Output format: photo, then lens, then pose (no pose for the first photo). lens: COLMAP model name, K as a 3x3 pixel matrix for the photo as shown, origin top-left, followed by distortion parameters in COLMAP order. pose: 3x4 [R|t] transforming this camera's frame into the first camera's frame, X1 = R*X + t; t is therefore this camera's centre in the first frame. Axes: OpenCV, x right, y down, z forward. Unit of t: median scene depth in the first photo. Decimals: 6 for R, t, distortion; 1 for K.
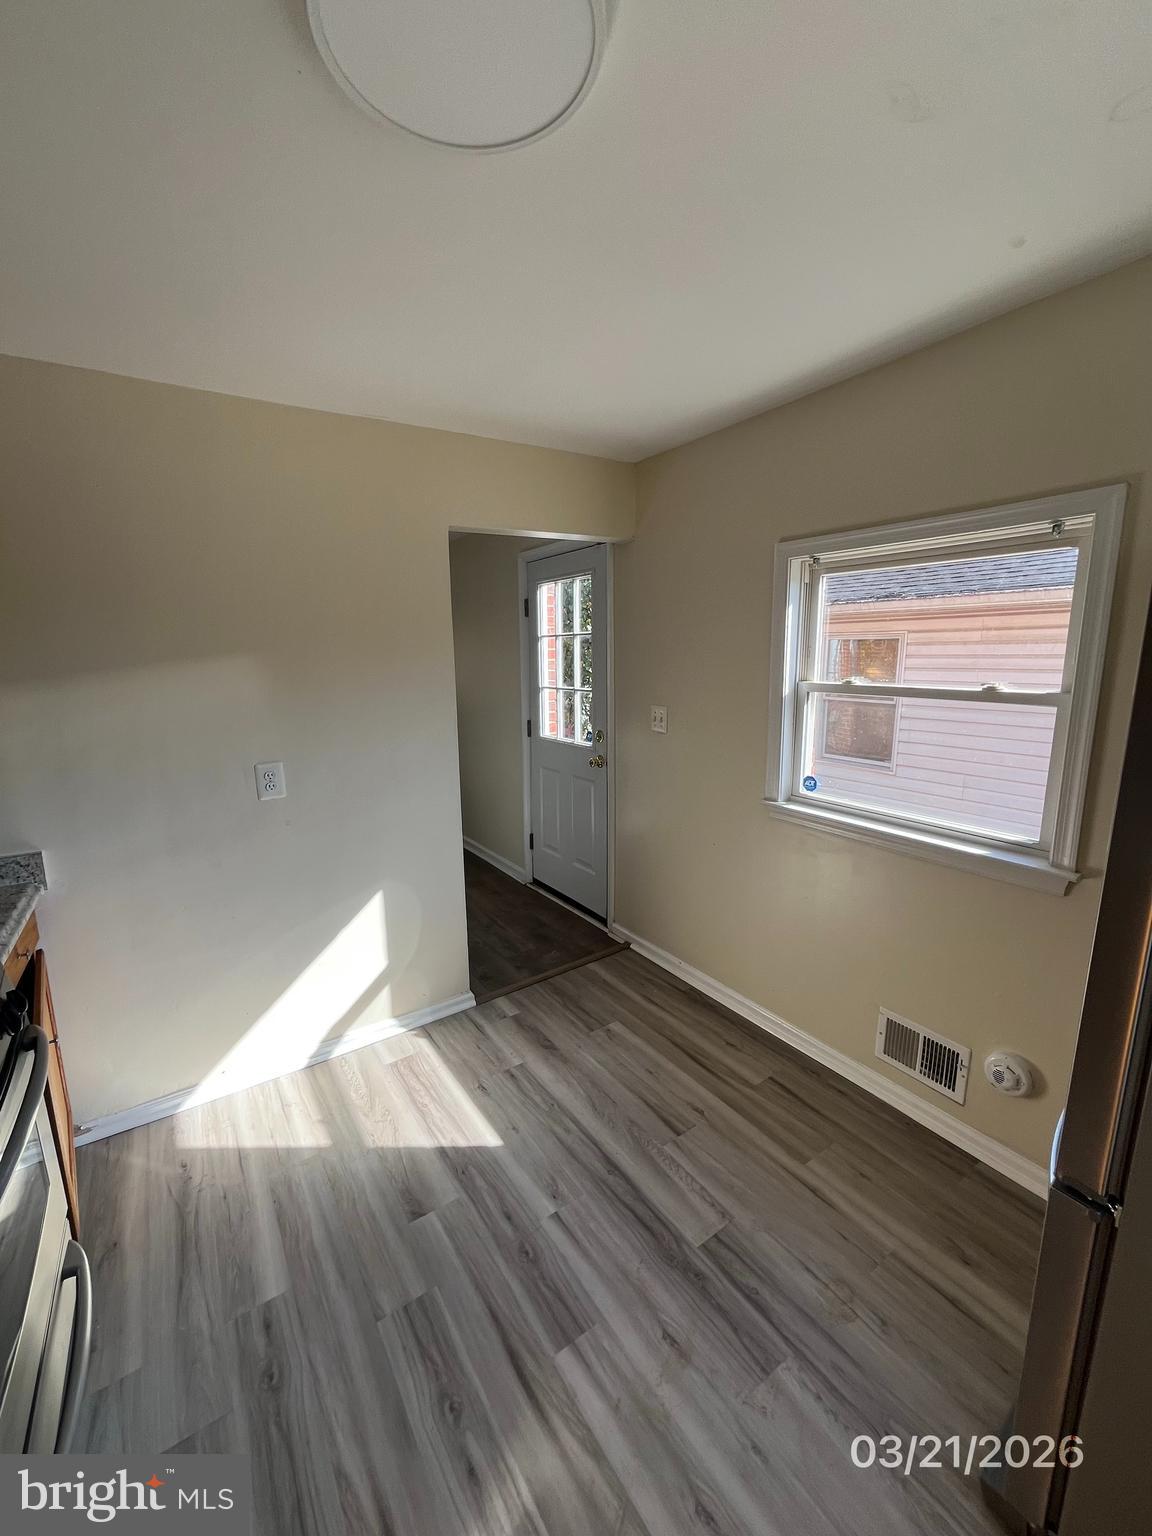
lens RADIAL K [[622.8, 0, 574.7], [0, 622.8, 764.2], [0, 0, 1]] dist [-0.002587, -0.000113]
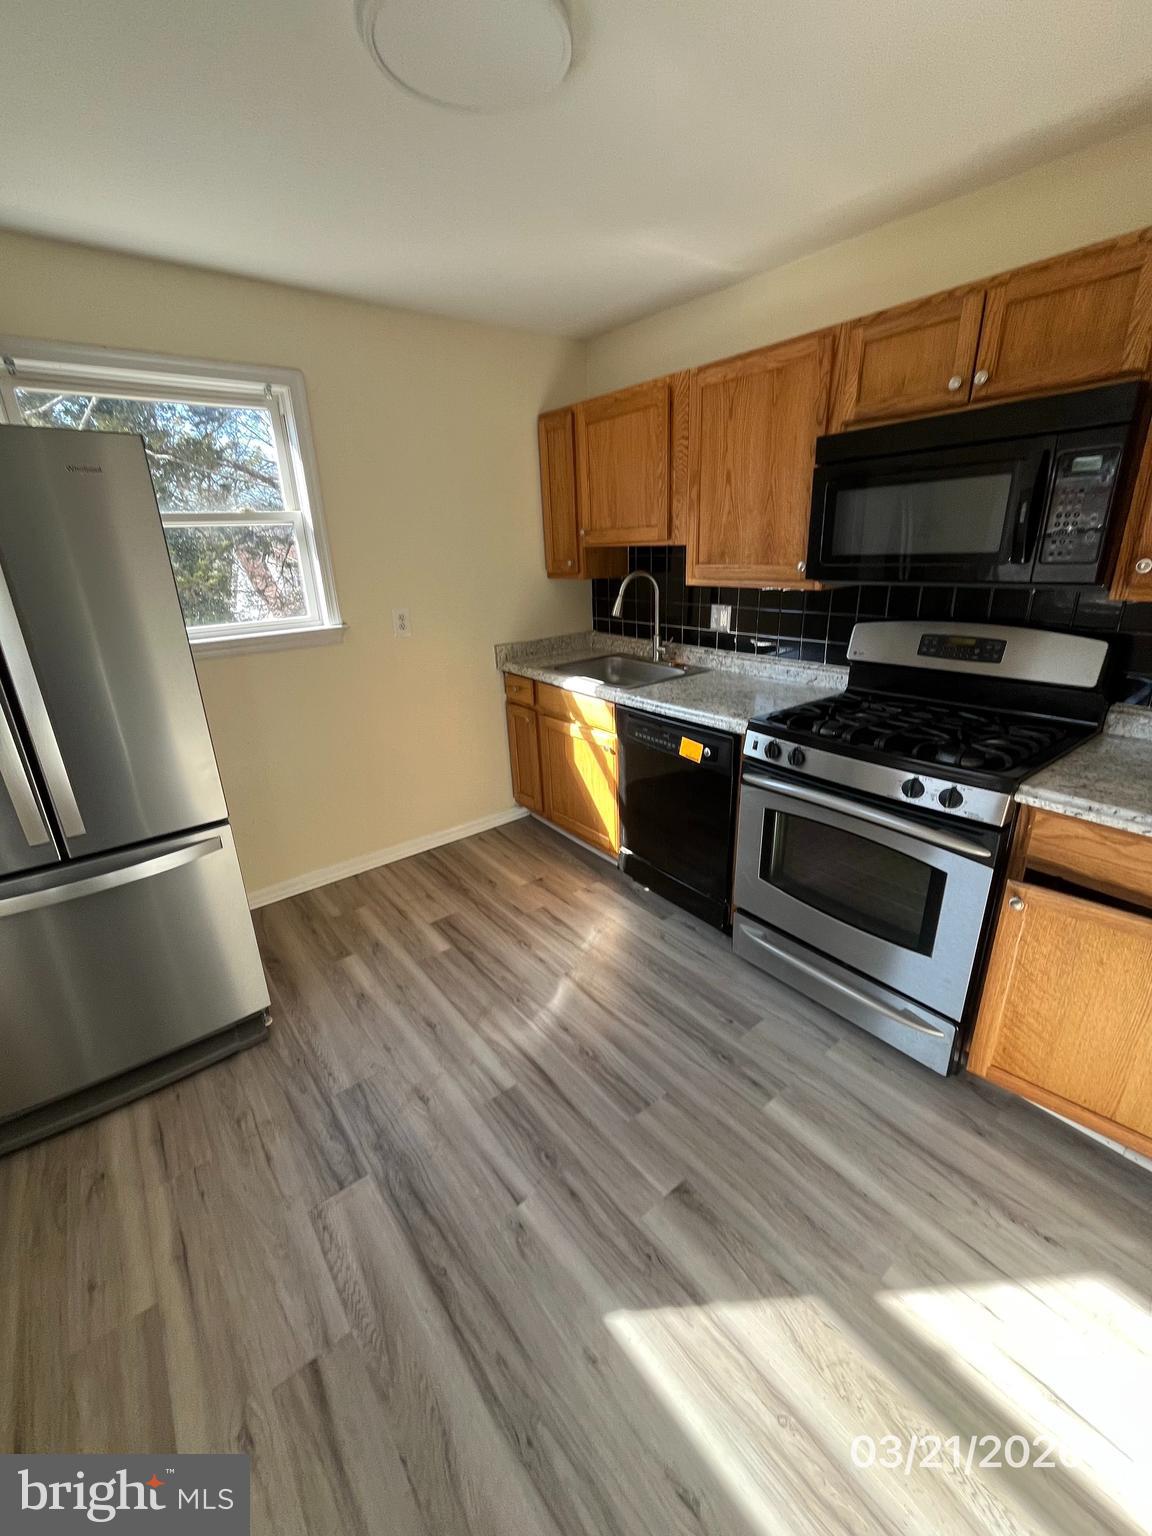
lens RADIAL K [[622.8, 0, 574.7], [0, 622.8, 764.2], [0, 0, 1]] dist [-0.002587, -0.000113]
pose [[-0.995778, 0.074666, -0.053399, -0.108486], [0.037892, 0.864182, 0.501751, -0.218316], [0.083610, 0.497609, -0.863362, 1.467387]]
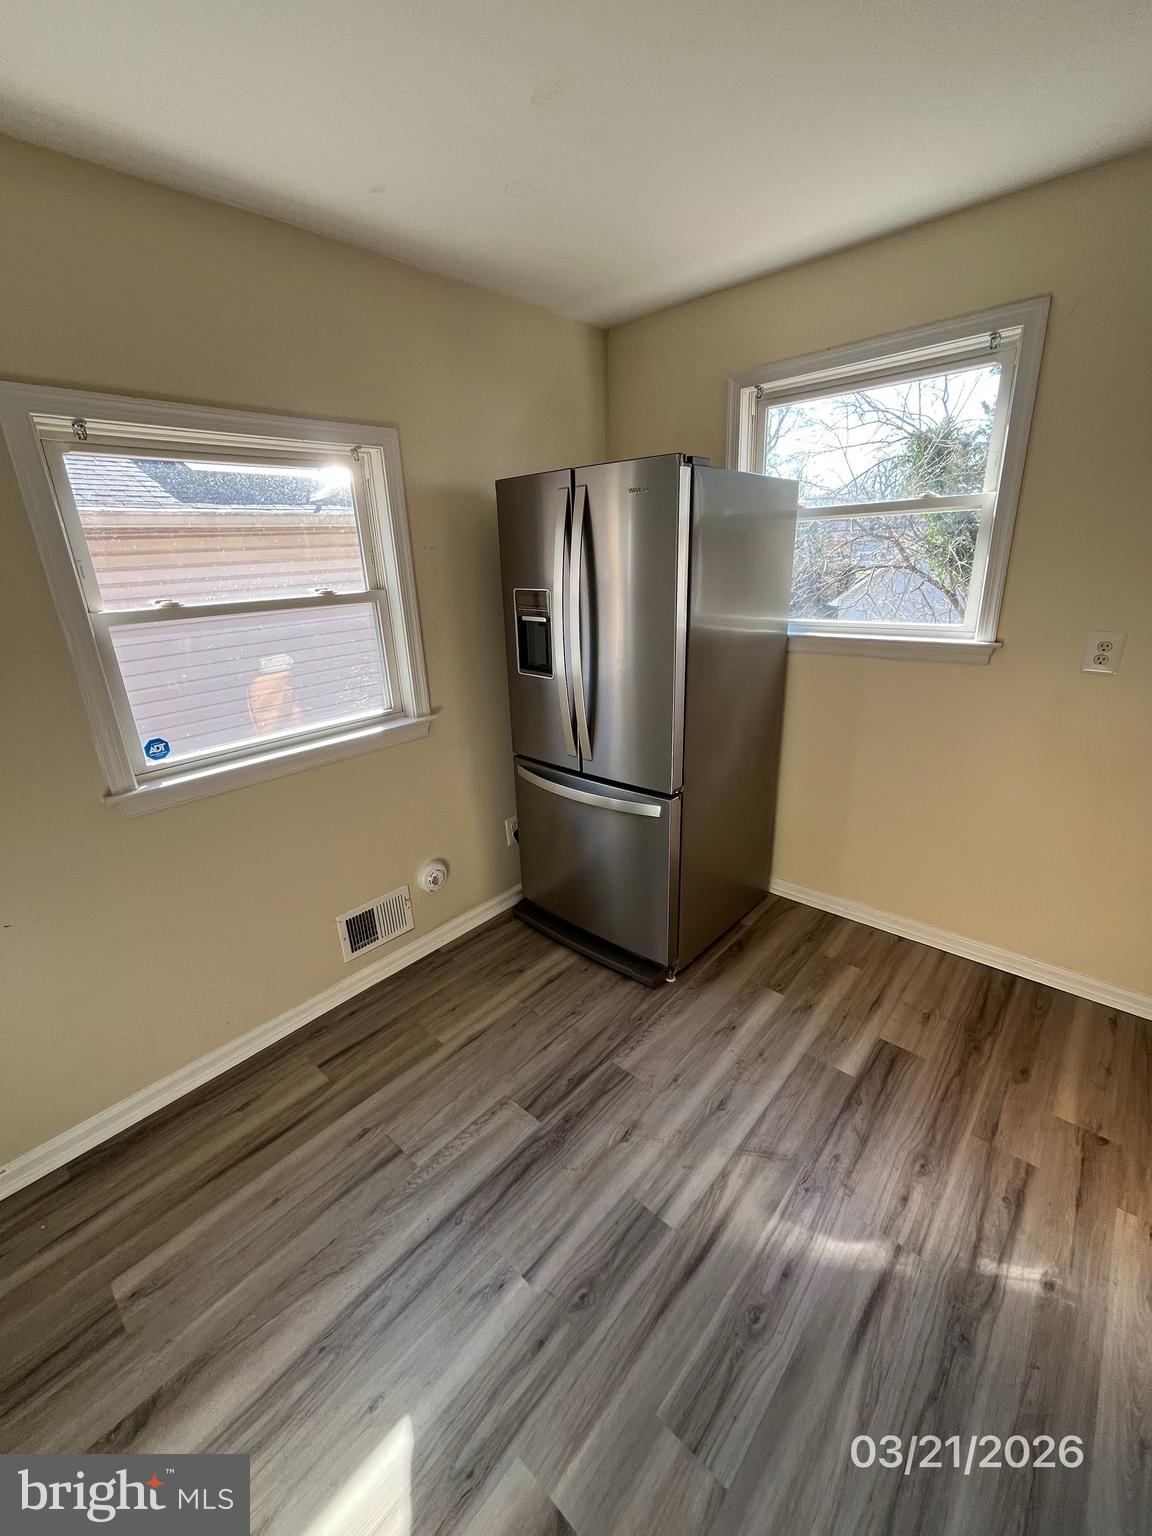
lens RADIAL K [[622.8, 0, 574.7], [0, 622.8, 764.2], [0, 0, 1]] dist [-0.002587, -0.000113]
pose [[-0.240903, -0.286085, 0.927427, -0.603091], [0.225950, 0.912782, 0.340258, -0.127477], [-0.943882, 0.291521, -0.155251, 0.890355]]
